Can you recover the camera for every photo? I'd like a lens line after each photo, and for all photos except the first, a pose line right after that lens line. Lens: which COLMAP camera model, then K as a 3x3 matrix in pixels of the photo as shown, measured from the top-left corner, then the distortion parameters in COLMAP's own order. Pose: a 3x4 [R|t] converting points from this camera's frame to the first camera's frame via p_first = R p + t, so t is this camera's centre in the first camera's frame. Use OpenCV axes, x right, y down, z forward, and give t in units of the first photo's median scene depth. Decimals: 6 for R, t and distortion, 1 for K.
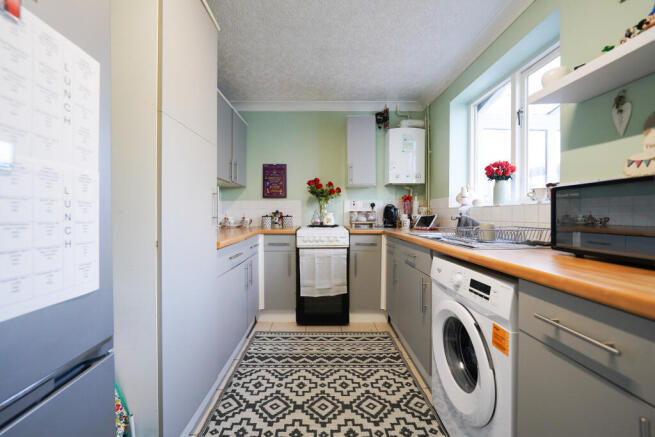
lens RADIAL K [[261.4, 0, 323.7], [0, 261.4, 216.4], [0, 0, 1]] dist [-0.015305, 0.000535]
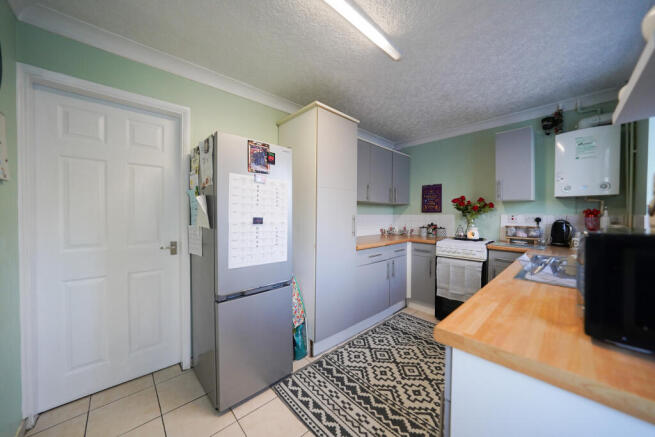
lens RADIAL K [[228.9, 0, 327.5], [0, 228.9, 218.5], [0, 0, 1]] dist [-0.014390, 0.000079]
pose [[0.673402, 0.015177, -0.739121, 0.356211], [-0.012941, 0.999878, 0.008741, -0.059056], [0.739163, 0.003679, 0.673516, -0.103432]]
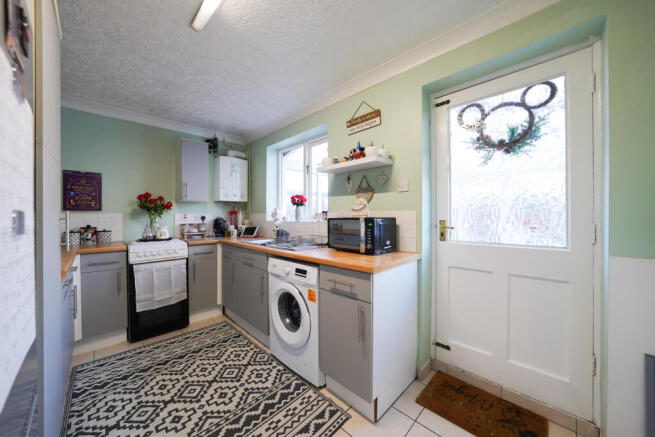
lens RADIAL K [[232.4, 0, 324.6], [0, 232.4, 217.3], [0, 0, 1]] dist [-0.026542, 0.005317]
pose [[0.714207, -0.004618, 0.699919, -0.183874], [0.011147, 0.999926, -0.004777, -0.045692], [-0.699846, 0.011214, 0.714206, -0.131548]]
